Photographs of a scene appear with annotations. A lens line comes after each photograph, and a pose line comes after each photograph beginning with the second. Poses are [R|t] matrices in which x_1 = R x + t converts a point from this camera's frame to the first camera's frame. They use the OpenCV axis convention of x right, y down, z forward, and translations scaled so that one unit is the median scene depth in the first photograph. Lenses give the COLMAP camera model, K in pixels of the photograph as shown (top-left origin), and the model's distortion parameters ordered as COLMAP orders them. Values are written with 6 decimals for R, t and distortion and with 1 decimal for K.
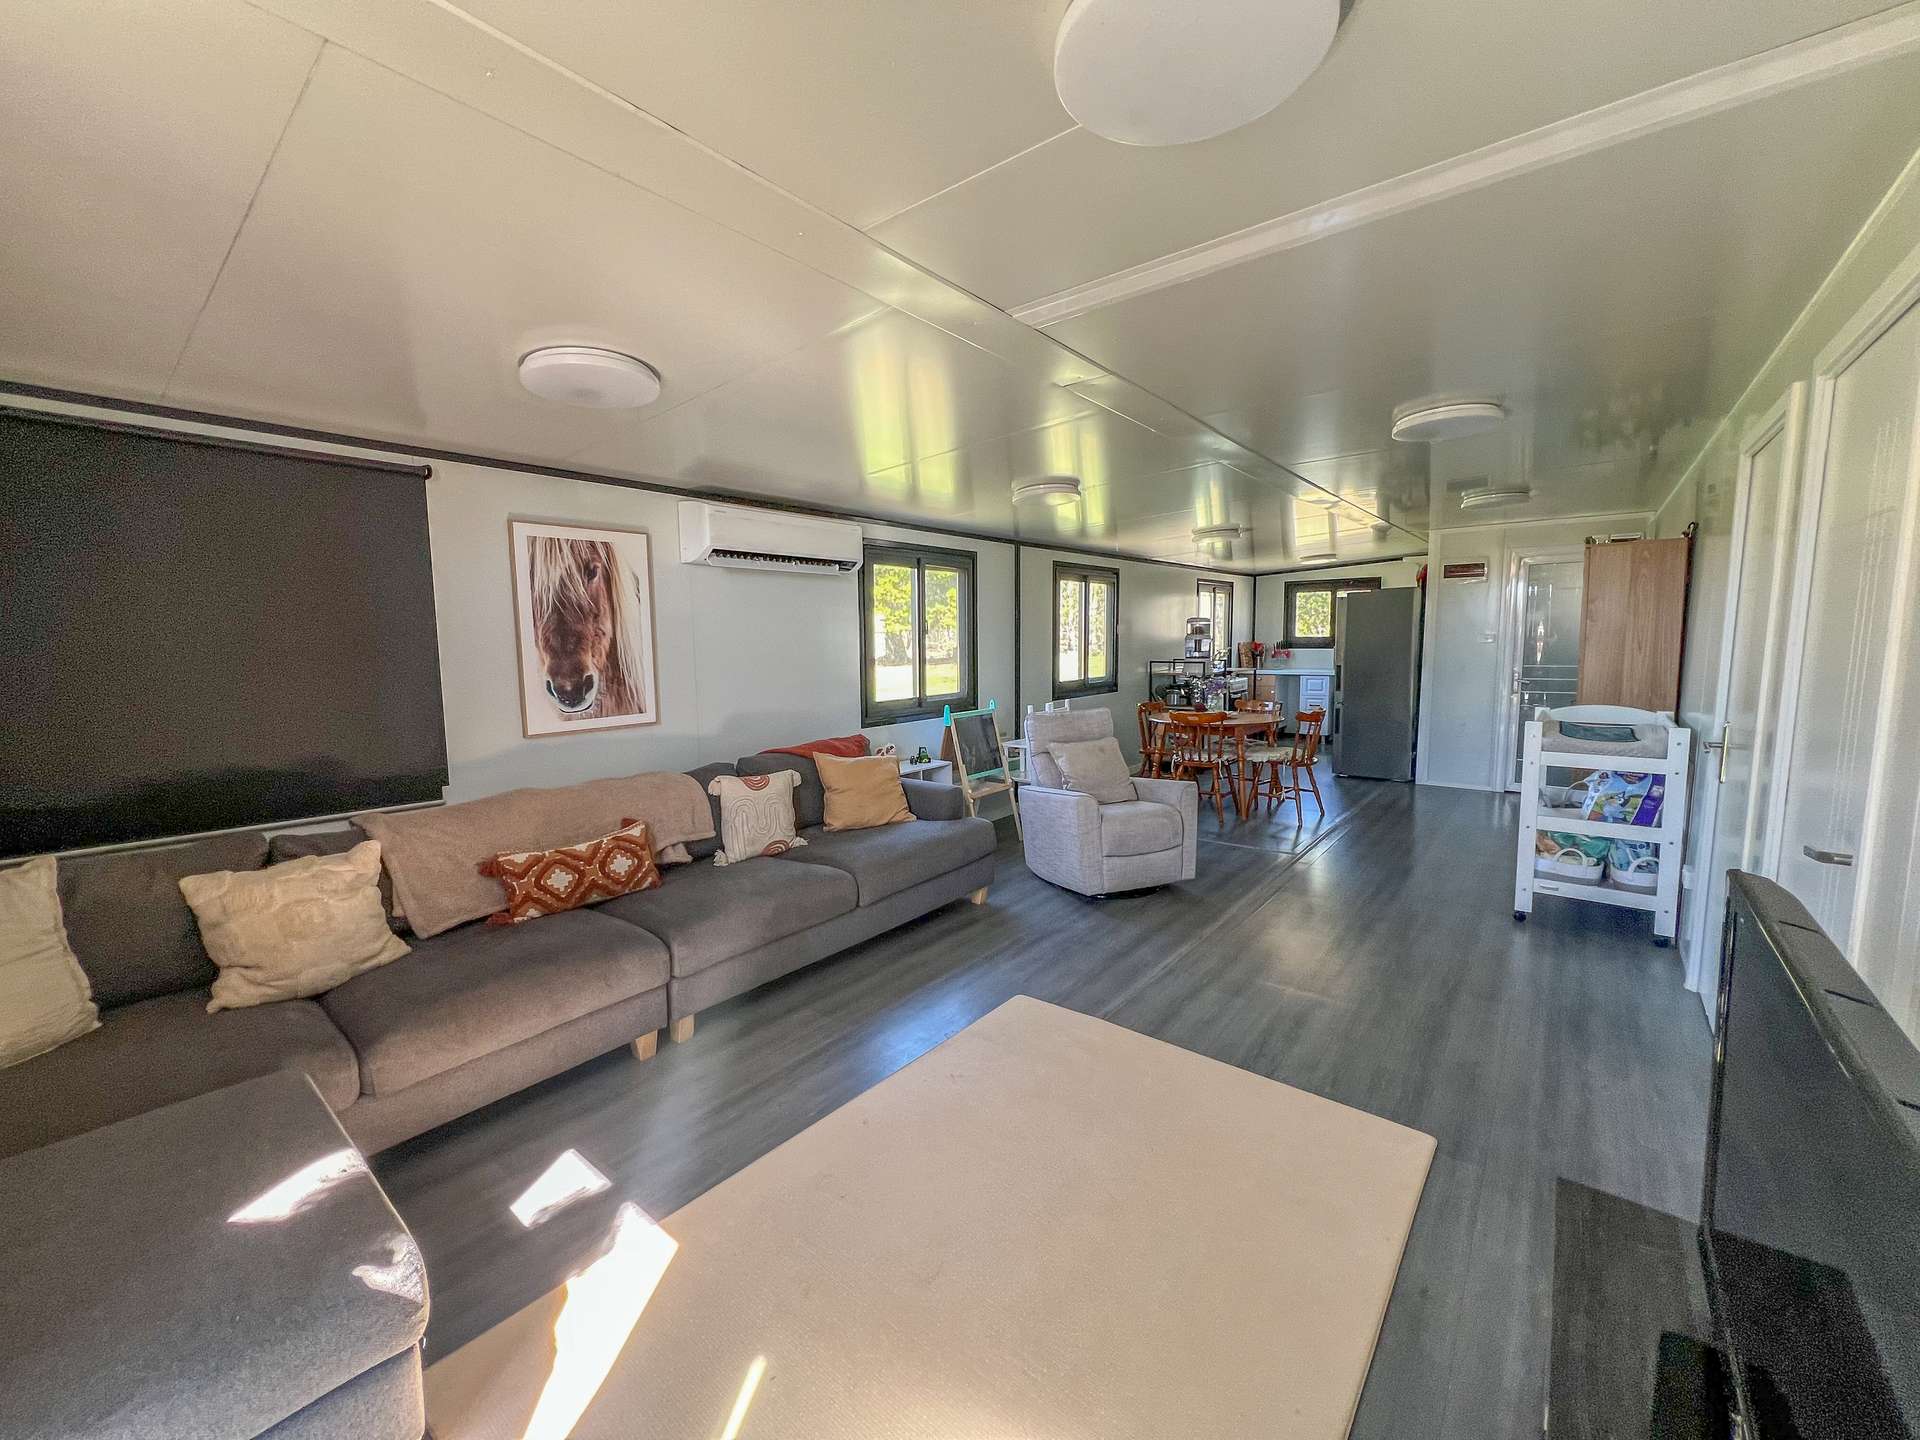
lens RADIAL K [[771.2, 0, 960.6], [0, 771.2, 708.0], [0, 0, 1]] dist [0.004364, 0.000548]
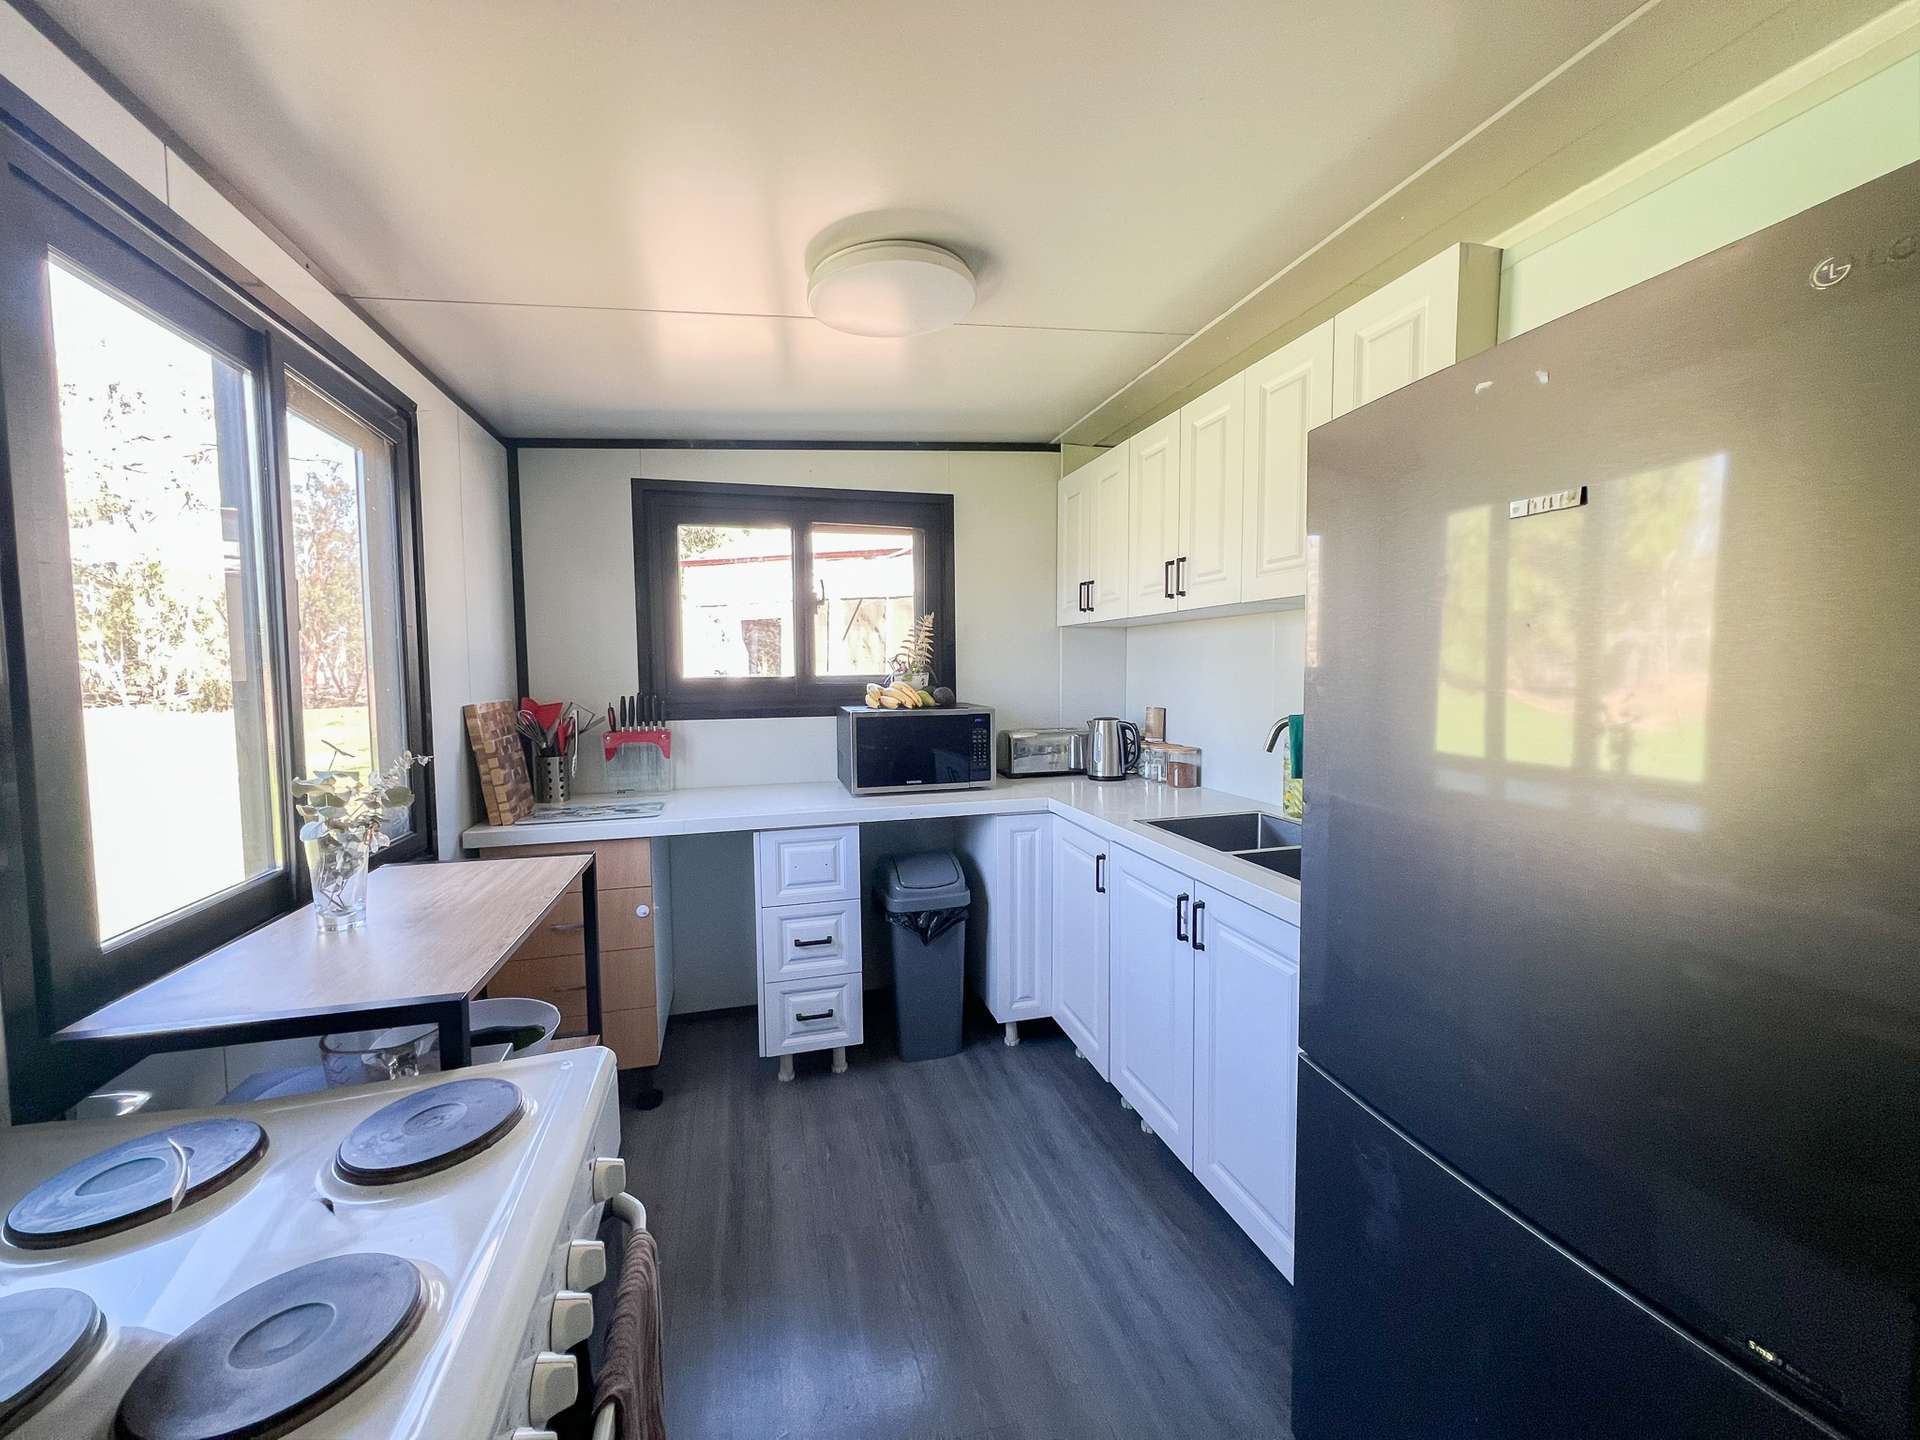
lens RADIAL K [[771.2, 0, 953.8], [0, 771.2, 716.2], [0, 0, 1]] dist [0.004364, 0.000548]
pose [[0.595885, -0.040865, 0.802029, 0.262790], [0.076433, 0.997057, -0.005985, -0.068890], [-0.799424, 0.064868, 0.597254, 0.745916]]
